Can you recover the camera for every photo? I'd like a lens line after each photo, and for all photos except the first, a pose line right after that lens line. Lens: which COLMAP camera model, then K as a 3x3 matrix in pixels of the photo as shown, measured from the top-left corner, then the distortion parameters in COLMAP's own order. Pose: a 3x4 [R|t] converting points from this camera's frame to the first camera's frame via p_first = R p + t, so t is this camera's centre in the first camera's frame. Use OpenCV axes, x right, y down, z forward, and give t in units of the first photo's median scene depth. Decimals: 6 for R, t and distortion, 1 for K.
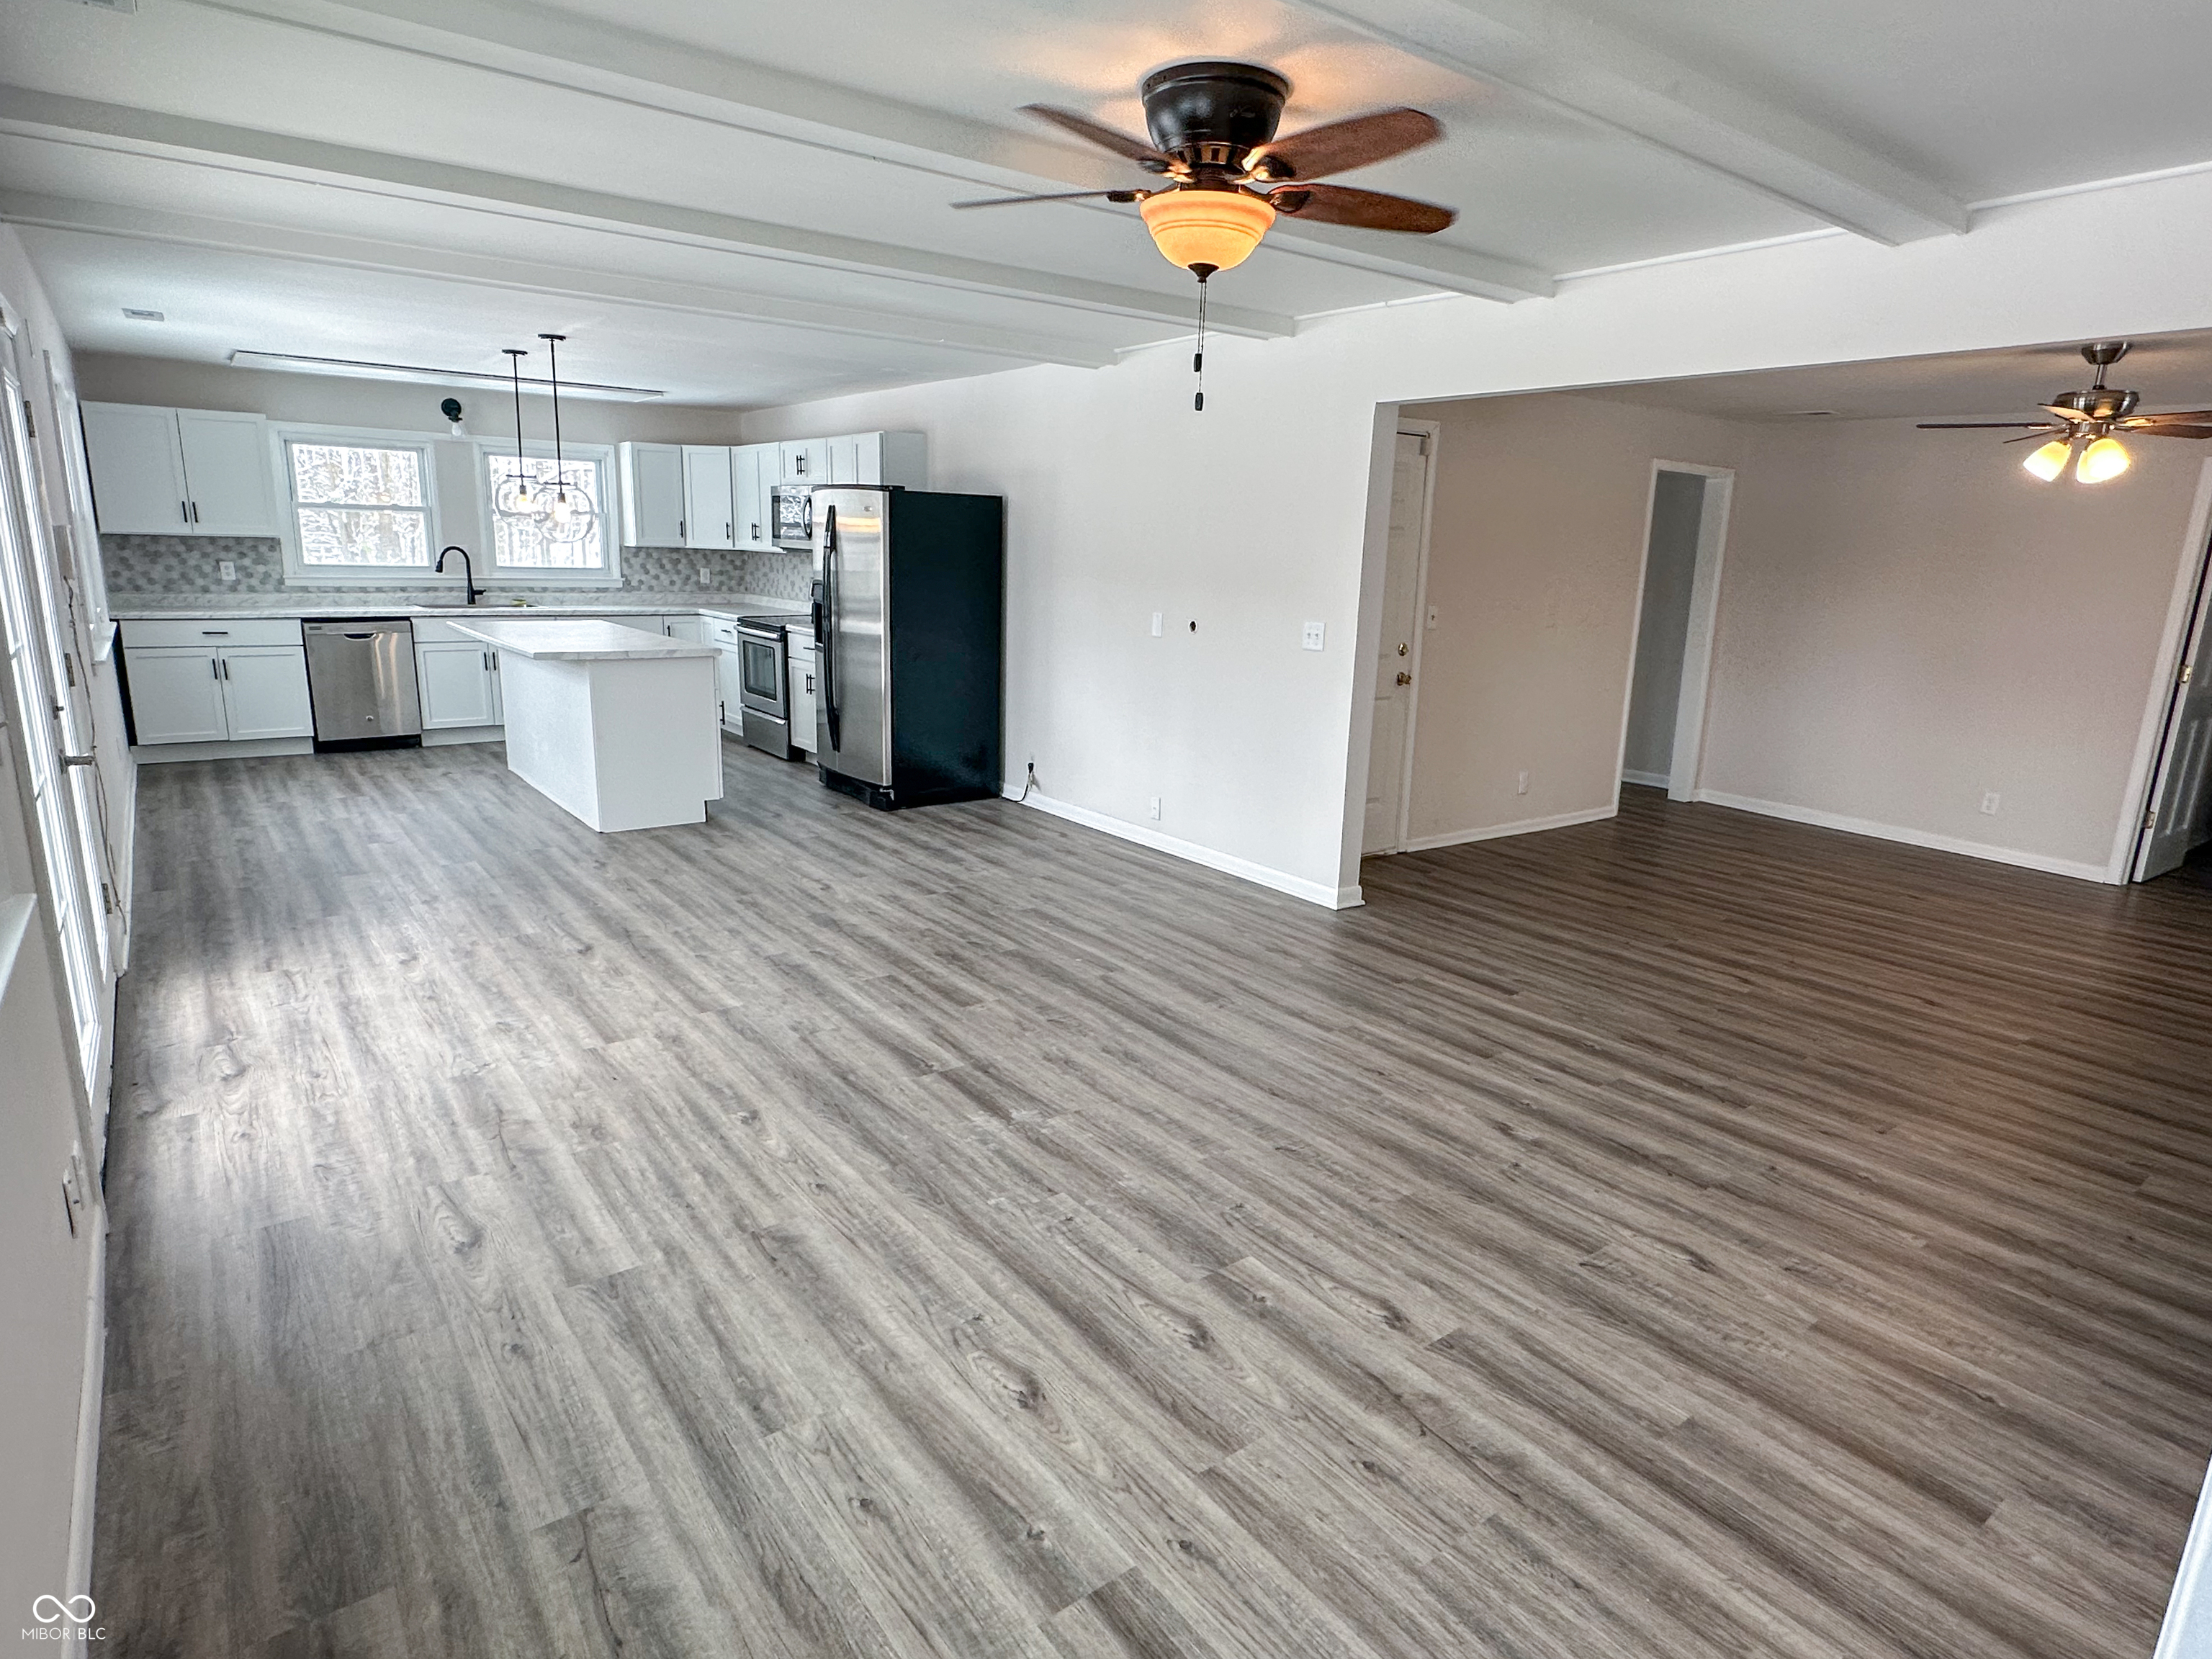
lens RADIAL K [[1211.5, 0, 1100.9], [0, 1211.5, 841.3], [0, 0, 1]] dist [-0.015572, 0.005150]
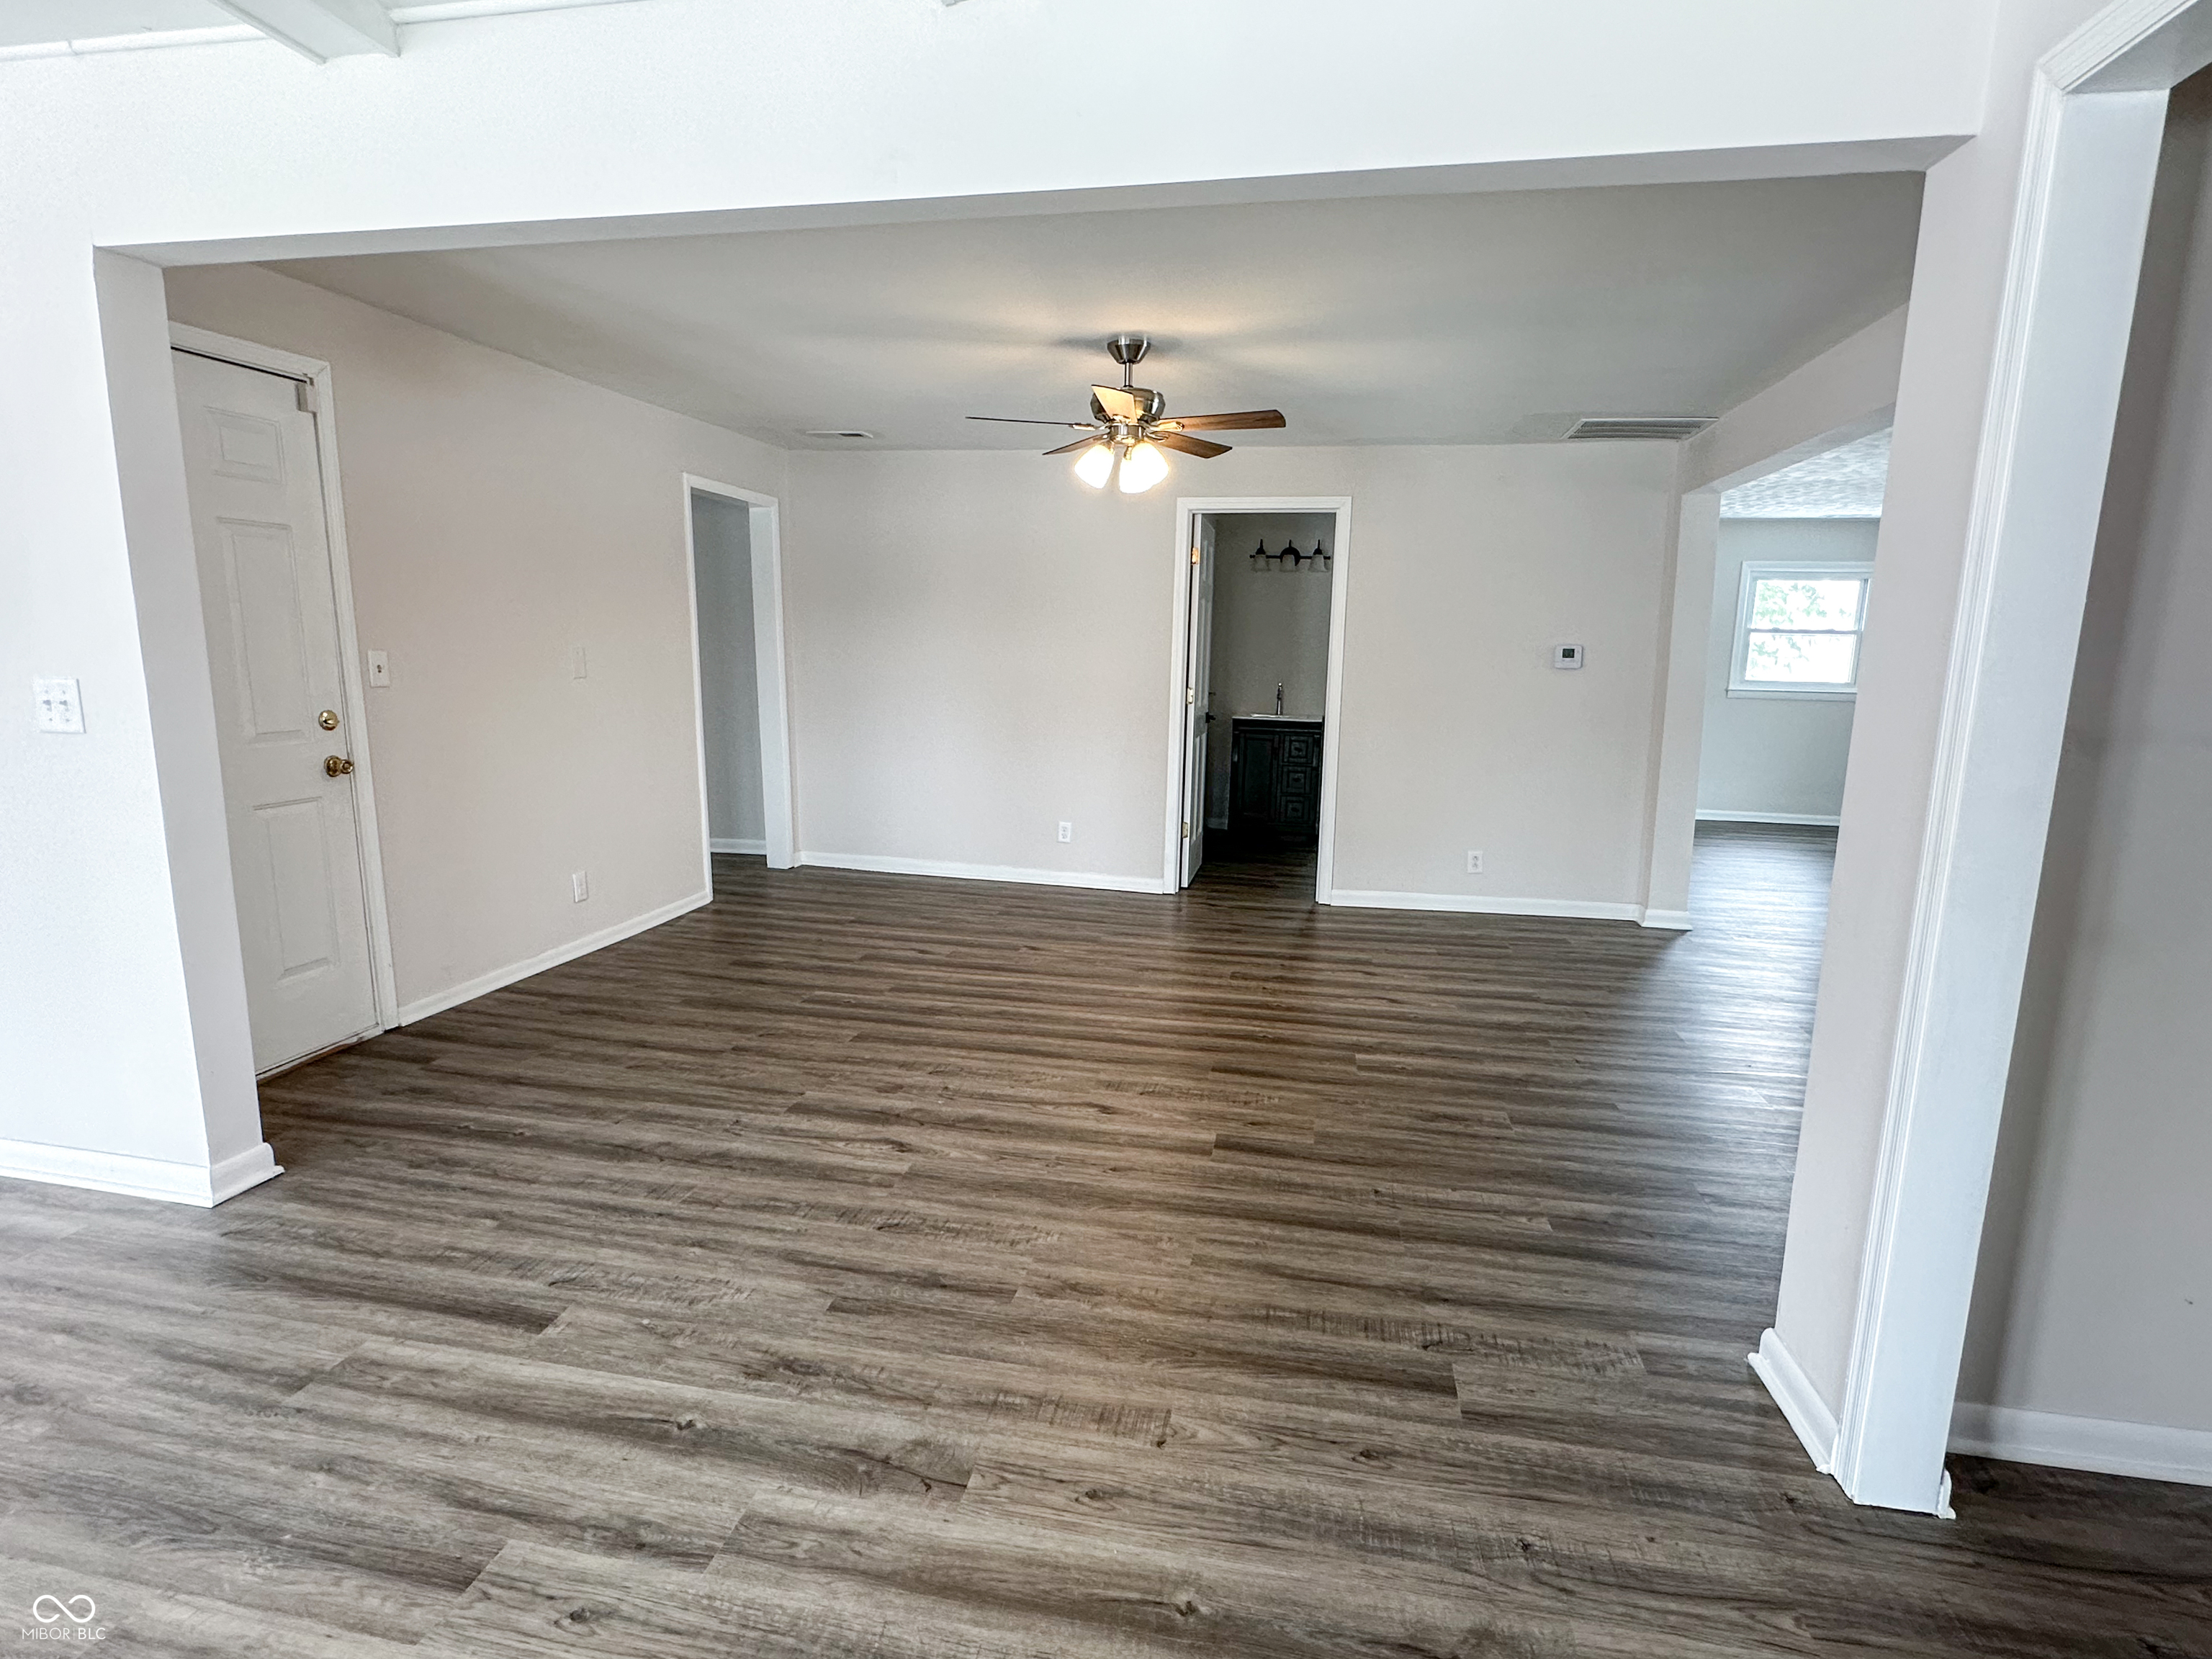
lens RADIAL K [[1122.1, 0, 1085.1], [0, 1122.1, 837.7], [0, 0, 1]] dist [-0.001008, 0.000566]
pose [[0.750819, -0.131709, 0.647243, 0.132358], [0.160698, 0.986898, 0.014412, -0.036078], [-0.640661, 0.093190, 0.762148, 0.256503]]
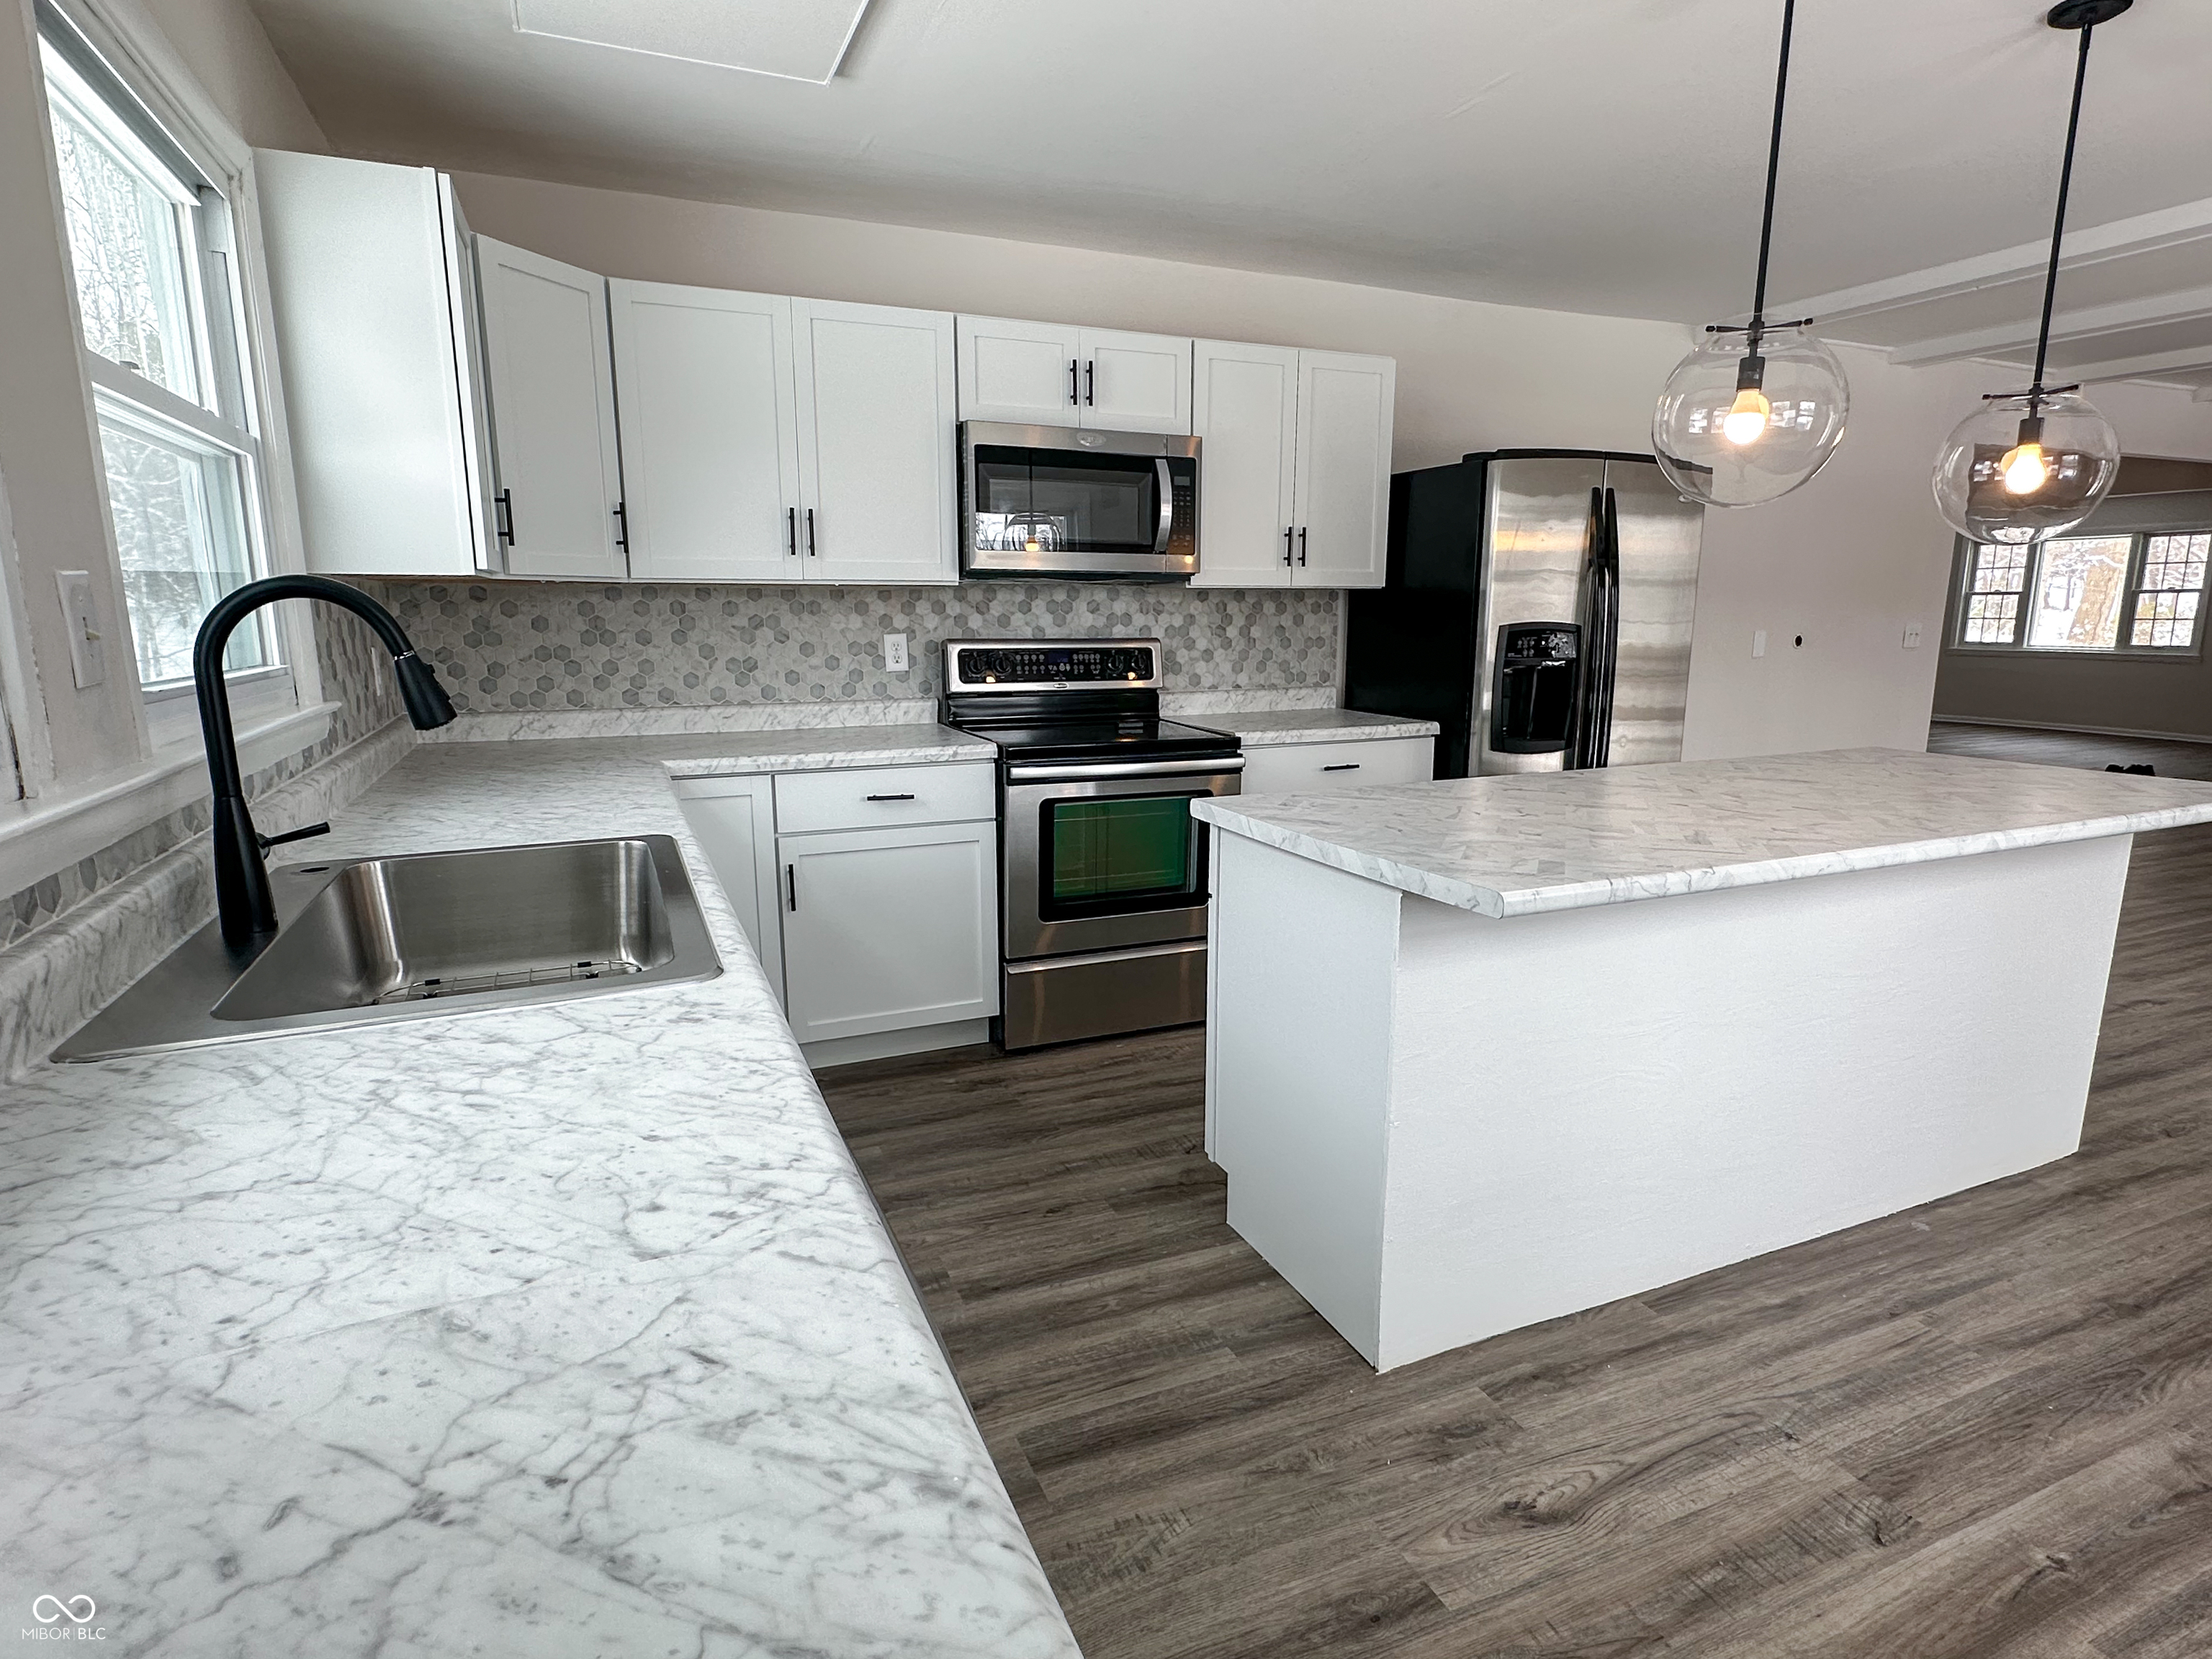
lens RADIAL K [[1164.5, 0, 1109.7], [0, 1164.5, 831.8], [0, 0, 1]] dist [-0.001336, 0.000552]
pose [[0.240092, -0.218459, 0.945850, -0.780364], [0.239366, 0.957587, 0.160410, -0.252078], [-0.940776, 0.187891, 0.282201, 1.028991]]
